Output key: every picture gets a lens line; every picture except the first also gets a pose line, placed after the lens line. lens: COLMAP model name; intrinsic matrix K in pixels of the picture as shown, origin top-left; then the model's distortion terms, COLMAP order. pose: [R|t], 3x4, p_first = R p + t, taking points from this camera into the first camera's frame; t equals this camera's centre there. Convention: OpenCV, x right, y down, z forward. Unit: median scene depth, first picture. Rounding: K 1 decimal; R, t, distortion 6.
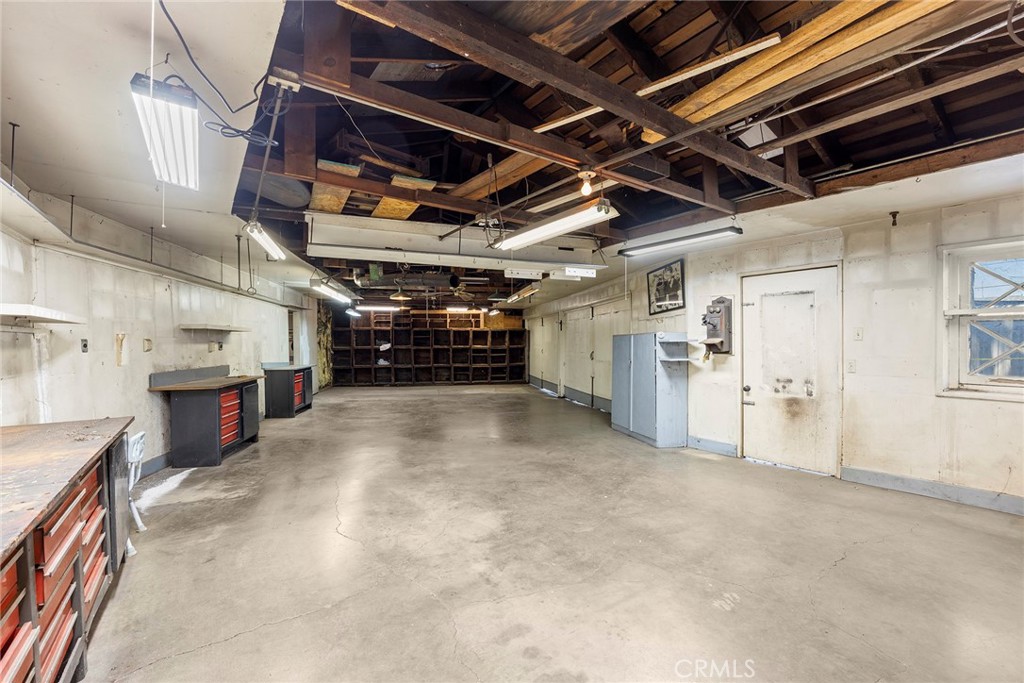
lens RADIAL K [[437.7, 0, 513.0], [0, 437.7, 346.2], [0, 0, 1]] dist [-0.024124, -0.000096]
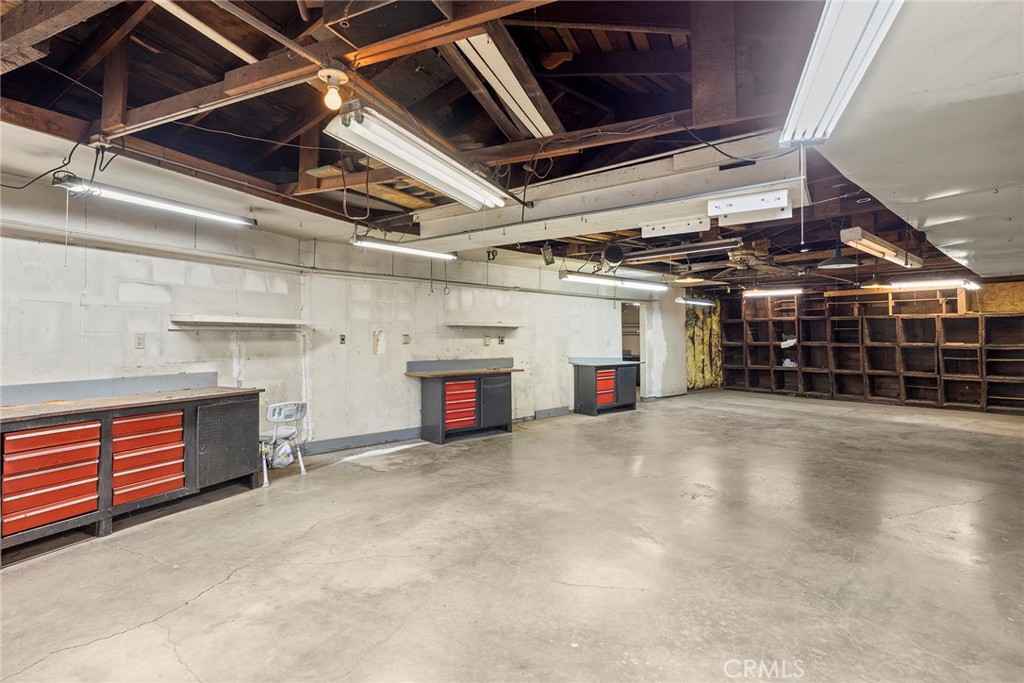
lens RADIAL K [[479.4, 0, 509.8], [0, 479.4, 332.4], [0, 0, 1]] dist [-0.014594, 0.000141]
pose [[0.509564, -0.003423, -0.860426, 0.484944], [-0.010309, 0.999896, -0.010084, -0.010562], [0.860371, 0.014009, 0.509476, 0.477847]]
